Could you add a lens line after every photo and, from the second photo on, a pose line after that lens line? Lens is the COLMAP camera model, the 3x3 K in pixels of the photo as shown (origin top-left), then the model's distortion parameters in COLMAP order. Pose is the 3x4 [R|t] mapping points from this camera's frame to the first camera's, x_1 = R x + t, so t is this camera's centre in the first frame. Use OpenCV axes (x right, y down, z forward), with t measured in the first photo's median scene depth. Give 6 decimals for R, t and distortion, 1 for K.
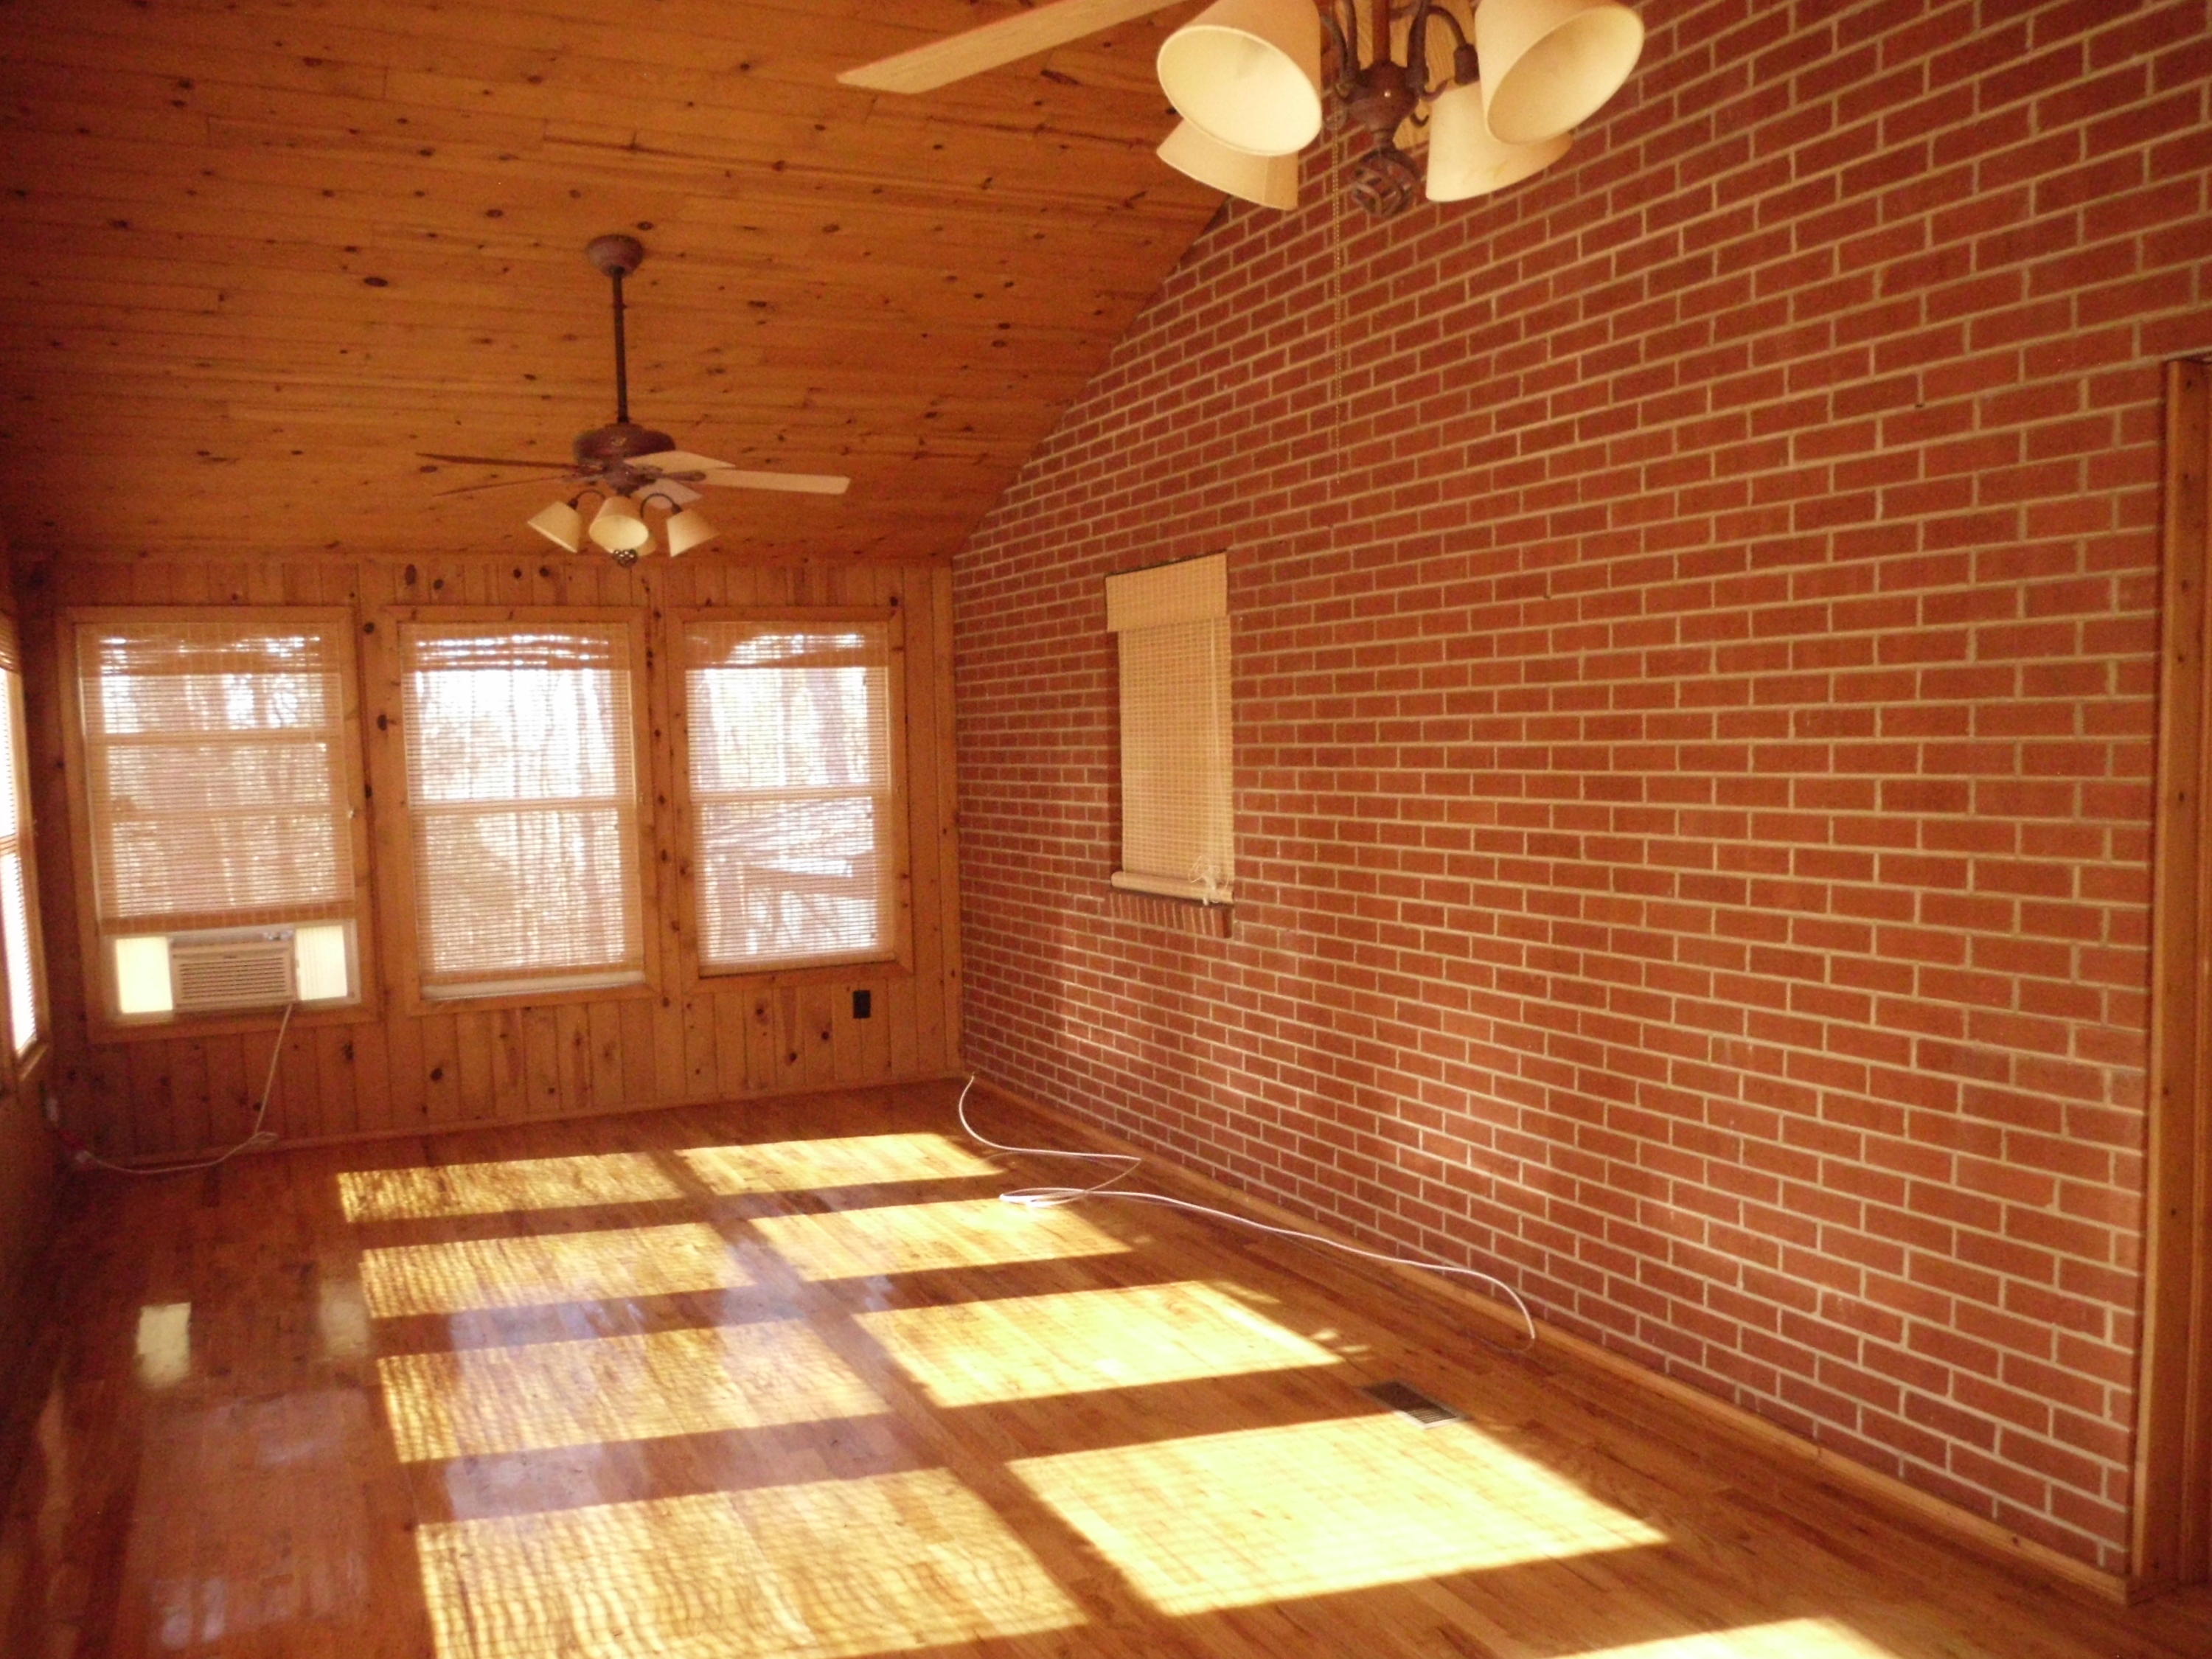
lens RADIAL K [[1777.6, 0, 1106.6], [0, 1777.6, 842.7], [0, 0, 1]] dist [-0.006010, -0.003272]
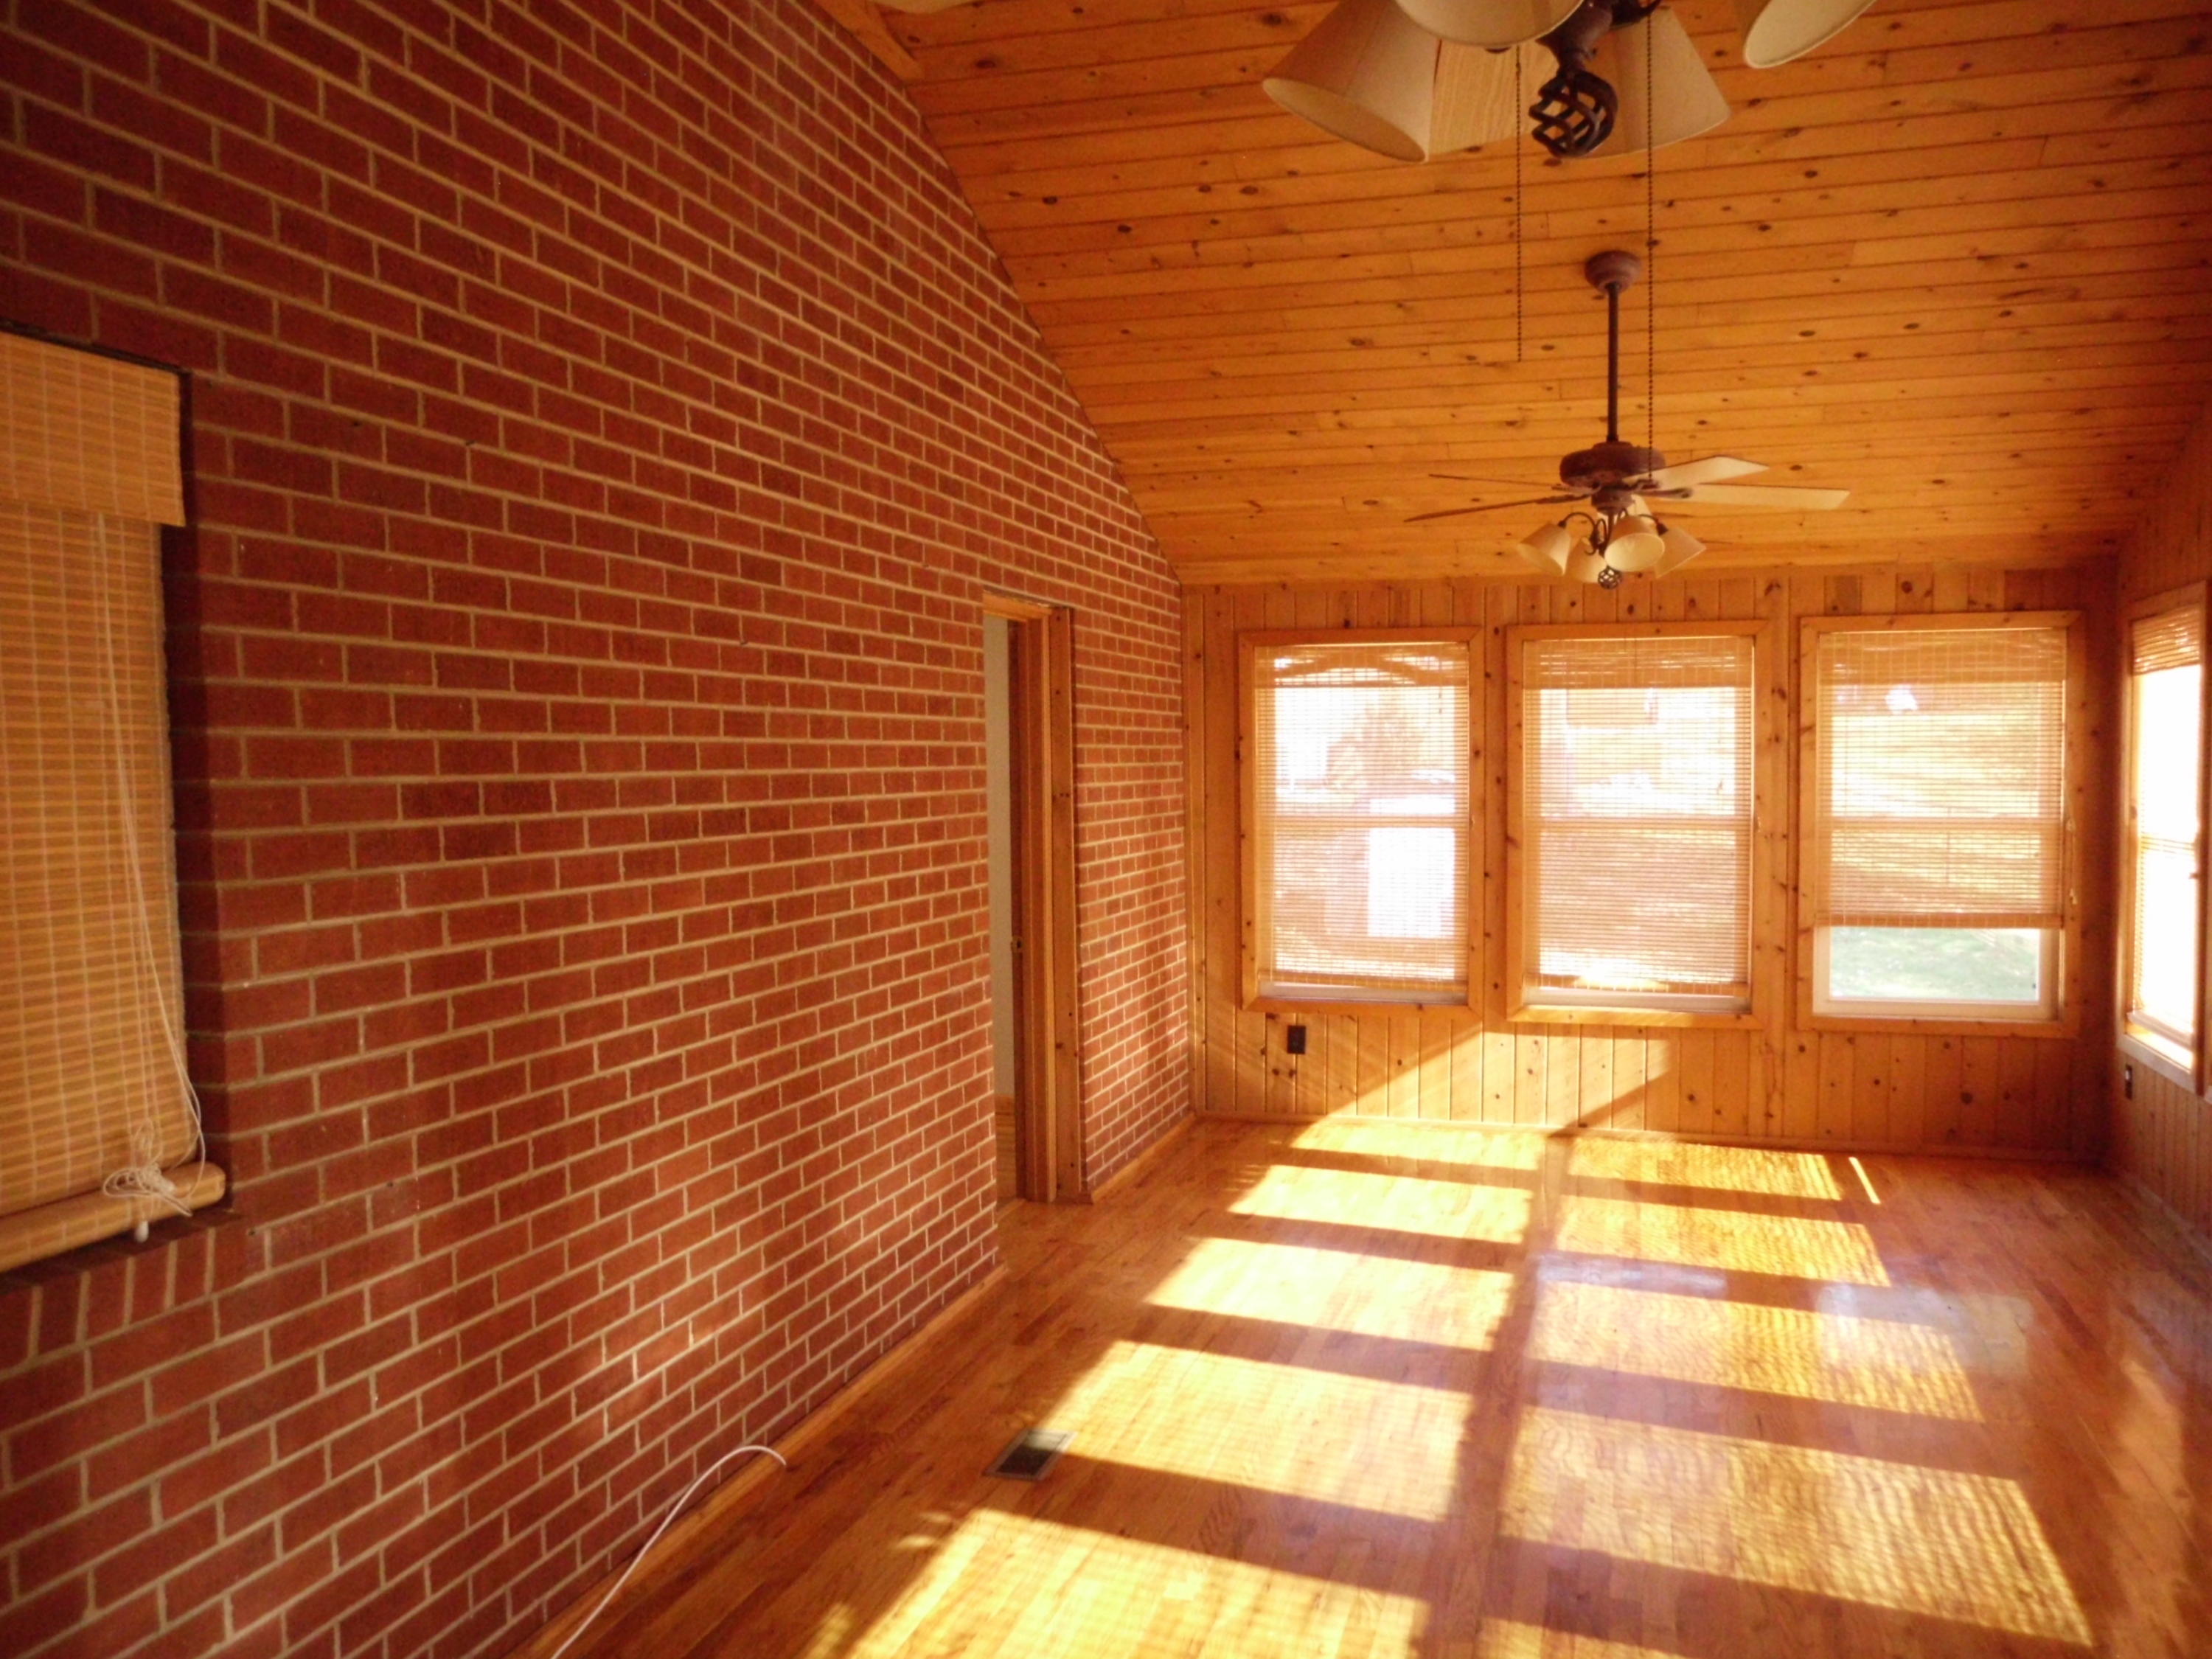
lens RADIAL K [[1777.6, 0, 1098.5], [0, 1777.6, 814.0], [0, 0, 1]] dist [-0.006010, -0.003272]
pose [[-0.737658, 0.019453, 0.674894, -0.455491], [0.075691, 0.995666, 0.054032, -0.079404], [-0.670918, 0.090940, -0.735934, 1.414163]]
